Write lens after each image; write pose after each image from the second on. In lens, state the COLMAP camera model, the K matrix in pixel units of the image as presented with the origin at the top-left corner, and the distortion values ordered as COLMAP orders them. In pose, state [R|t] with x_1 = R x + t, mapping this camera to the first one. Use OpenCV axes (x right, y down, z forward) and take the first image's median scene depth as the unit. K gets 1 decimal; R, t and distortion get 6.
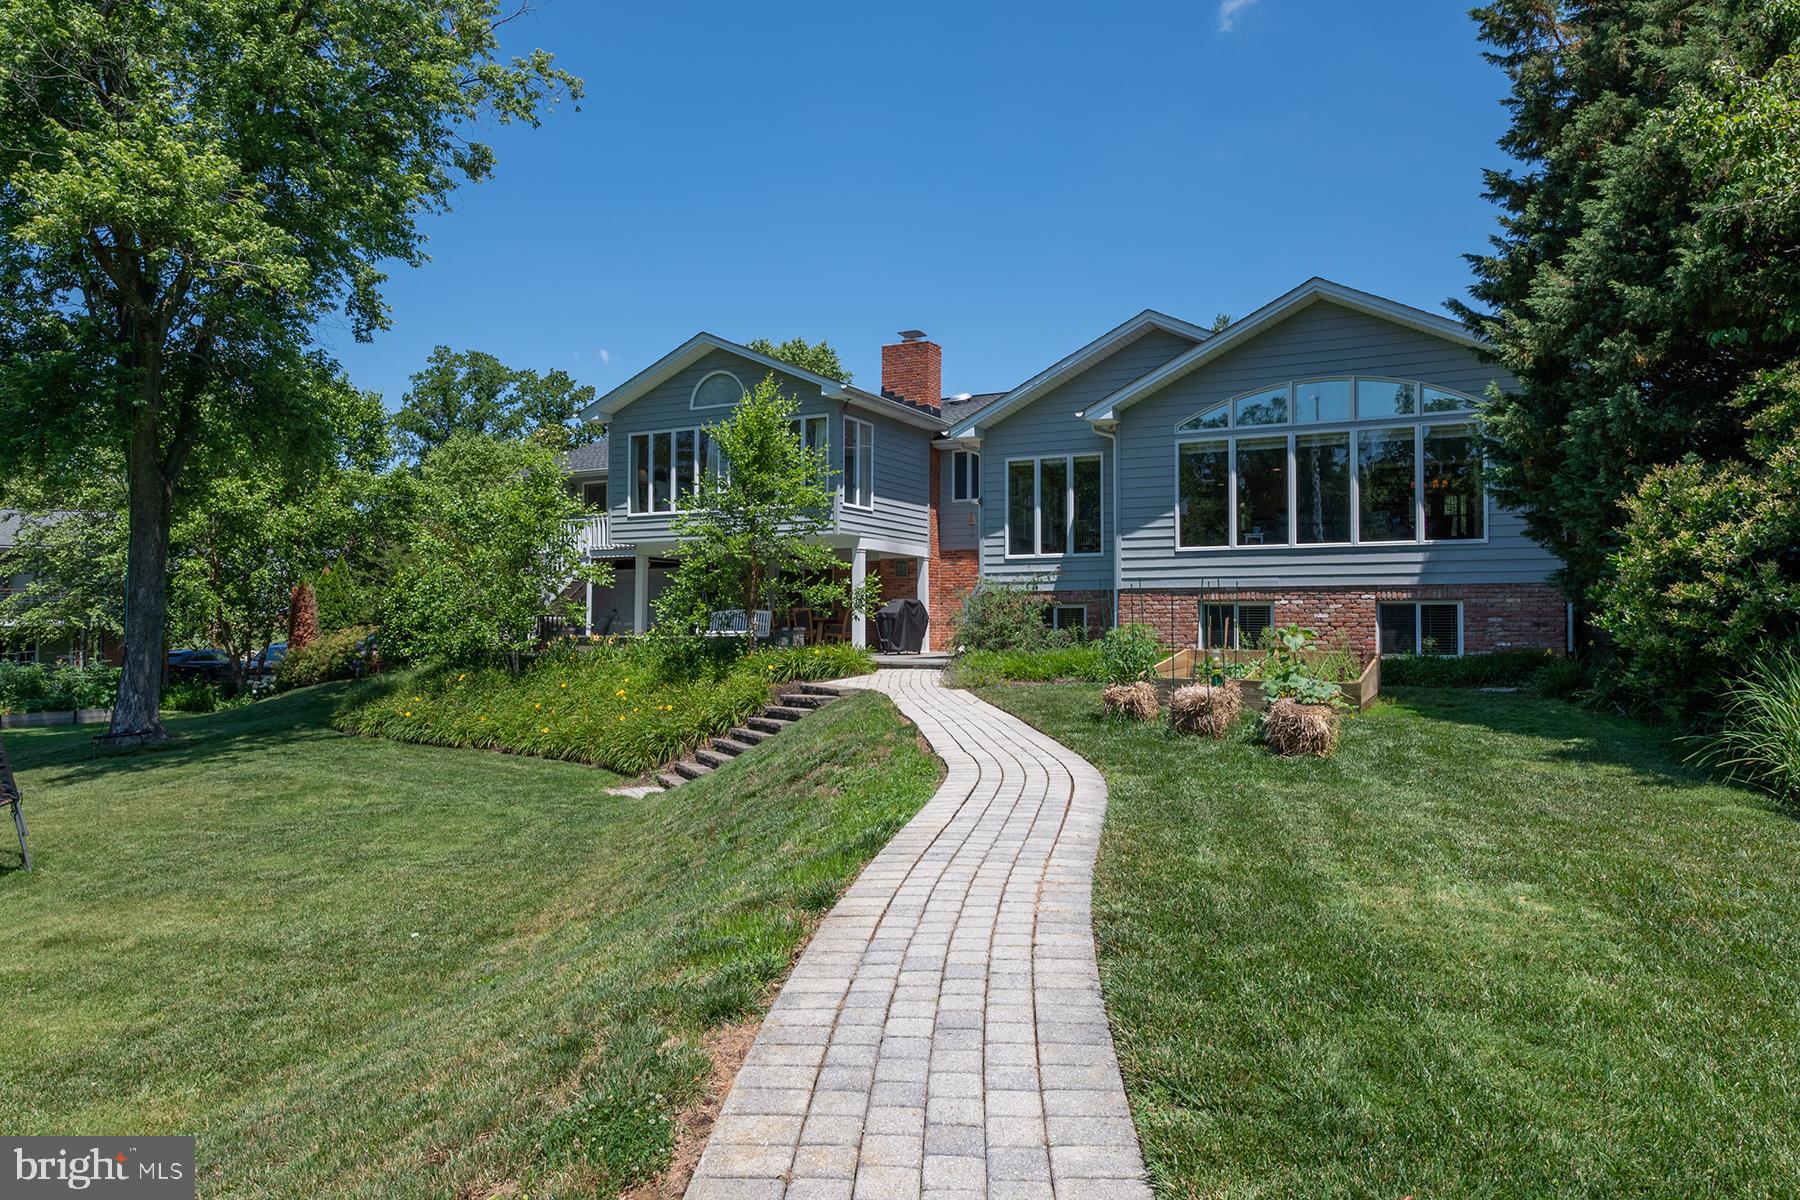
lens RADIAL K [[1201.6, 0, 896.6], [0, 1201.6, 600.7], [0, 0, 1]] dist [-0.005961, -0.001835]
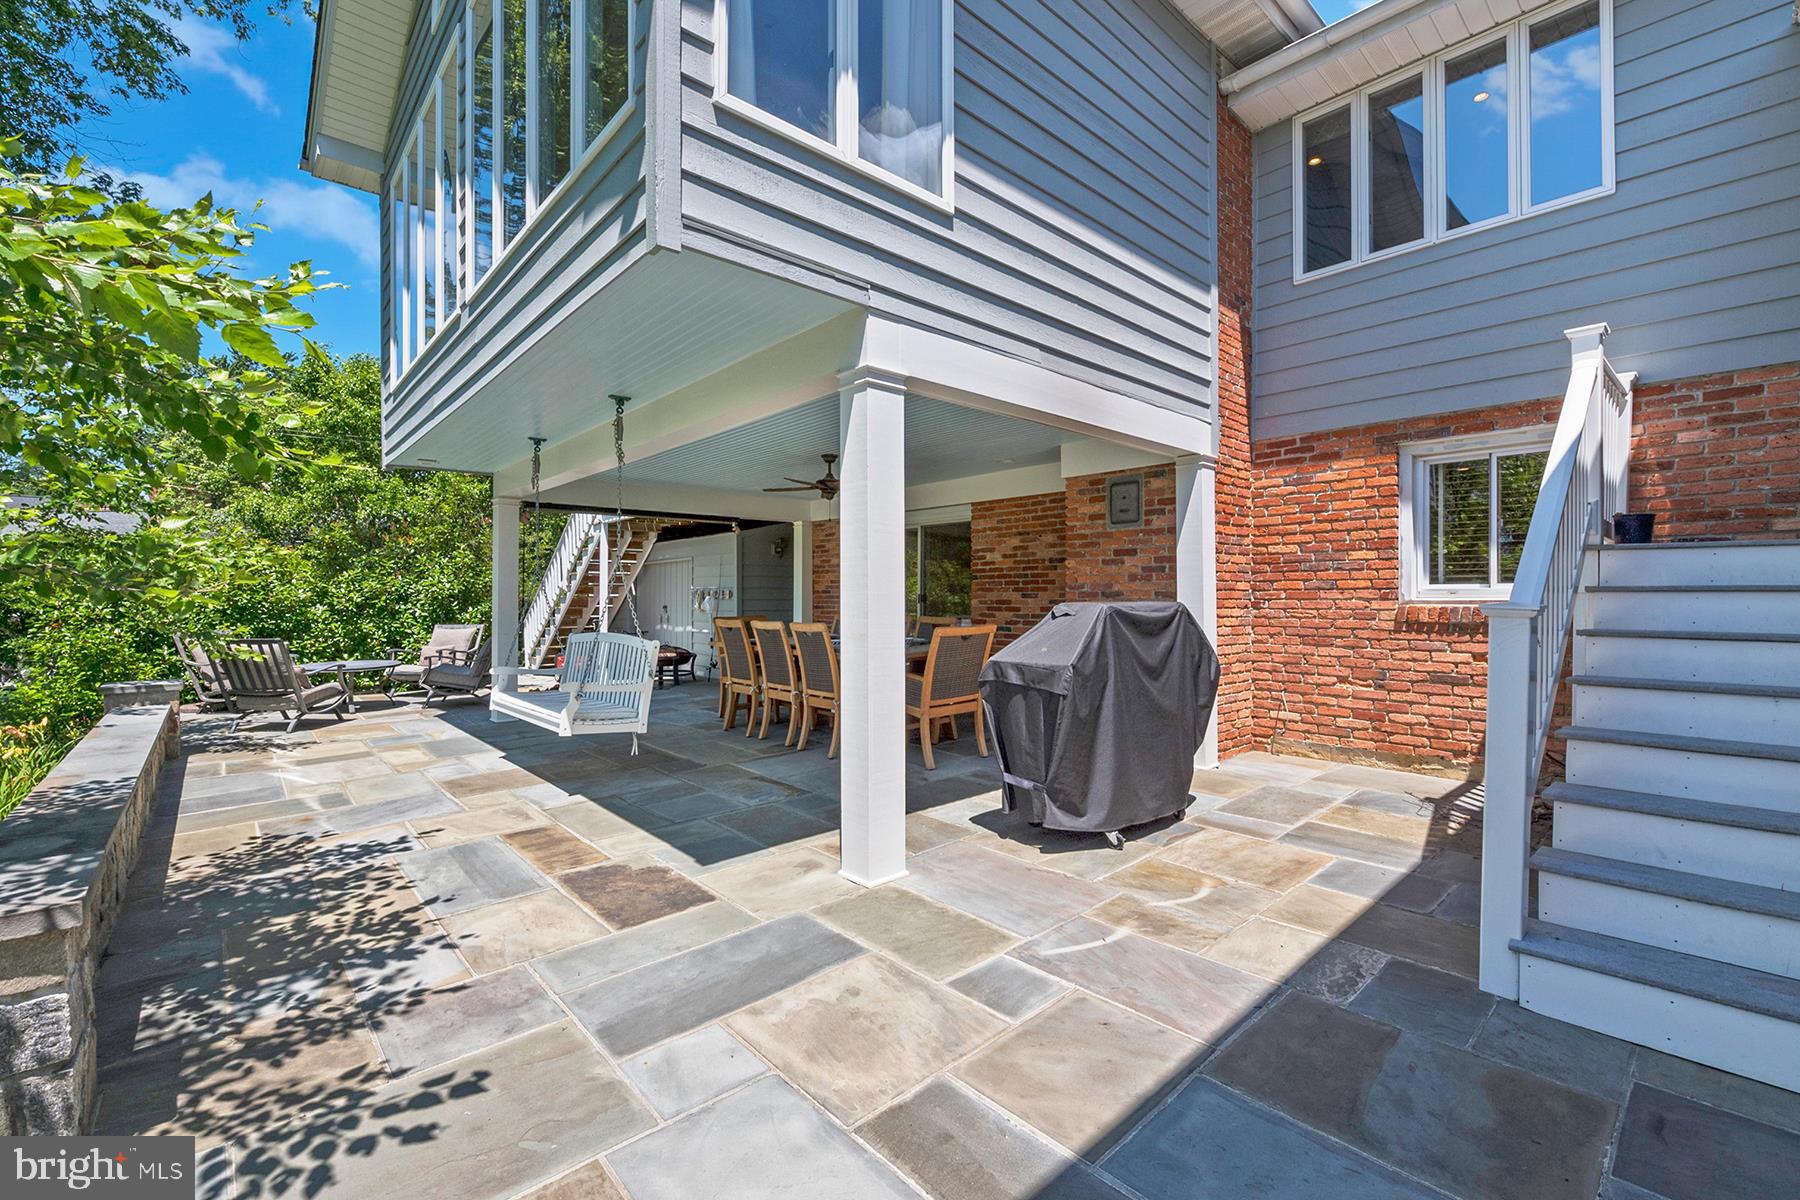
lens RADIAL K [[748.8, 0, 898.4], [0, 748.8, 610.2], [0, 0, 1]] dist [-0.017494, -0.000926]
pose [[0.935807, 0.001957, -0.352508, 0.023956], [0.014985, 0.998860, 0.045326, -0.009621], [0.352194, -0.047699, 0.934711, 1.040519]]
